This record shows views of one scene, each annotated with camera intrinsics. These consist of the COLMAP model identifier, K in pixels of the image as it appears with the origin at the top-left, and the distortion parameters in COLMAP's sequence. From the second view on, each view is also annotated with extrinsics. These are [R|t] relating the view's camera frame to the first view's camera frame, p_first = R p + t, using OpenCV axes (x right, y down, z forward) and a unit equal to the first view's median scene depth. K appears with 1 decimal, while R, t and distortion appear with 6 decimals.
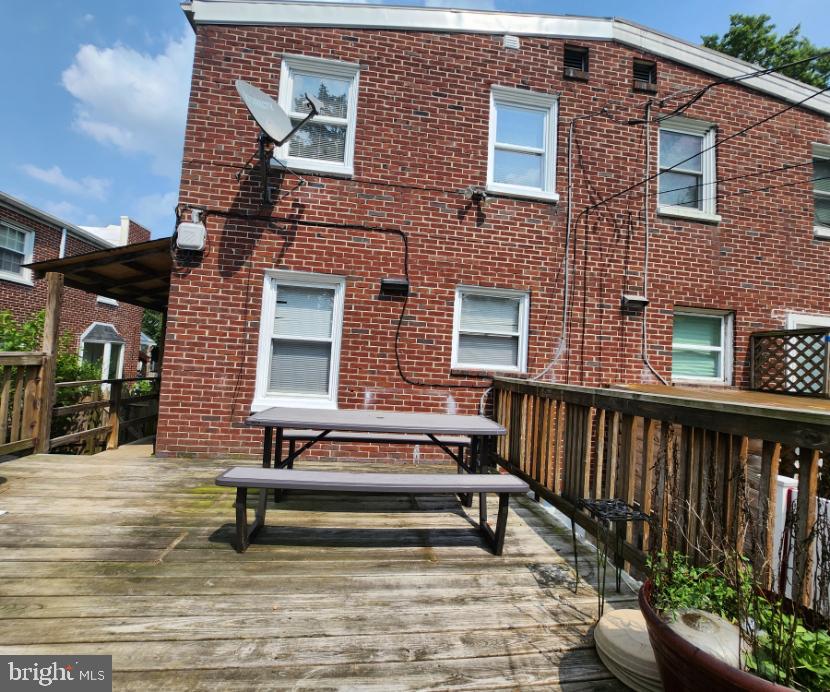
lens RADIAL K [[367.3, 0, 415.5], [0, 367.3, 346.4], [0, 0, 1]] dist [-0.015772, -0.000539]
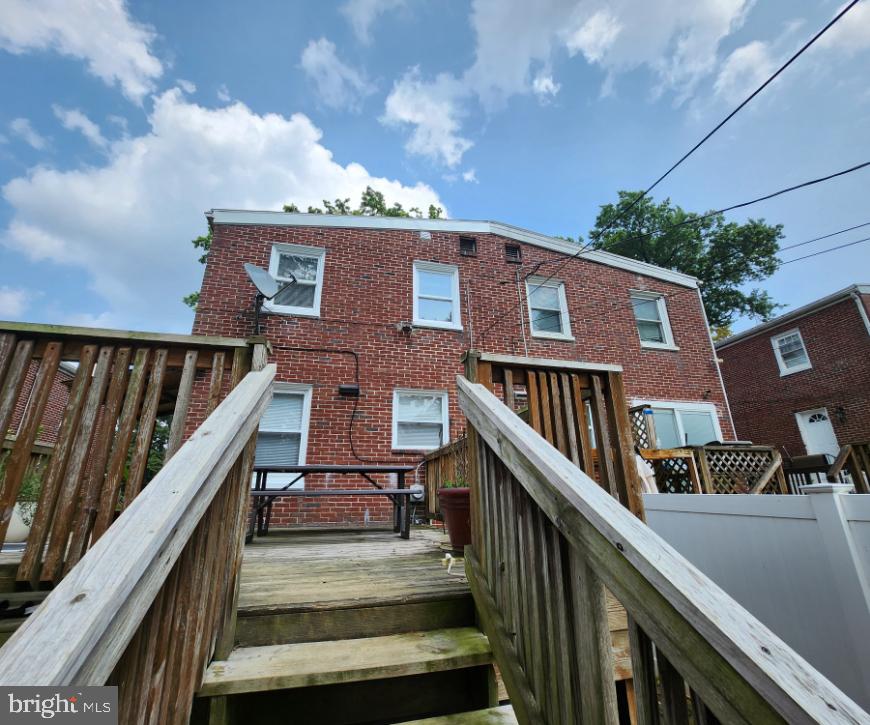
lens RADIAL K [[385.0, 0, 436.2], [0, 385.0, 363.9], [0, 0, 1]] dist [-0.015772, -0.000539]
pose [[0.990383, -0.029807, 0.135106, 0.074632], [0.066853, 0.958050, -0.278695, 0.164198], [-0.121131, 0.285047, 0.950829, -0.442699]]
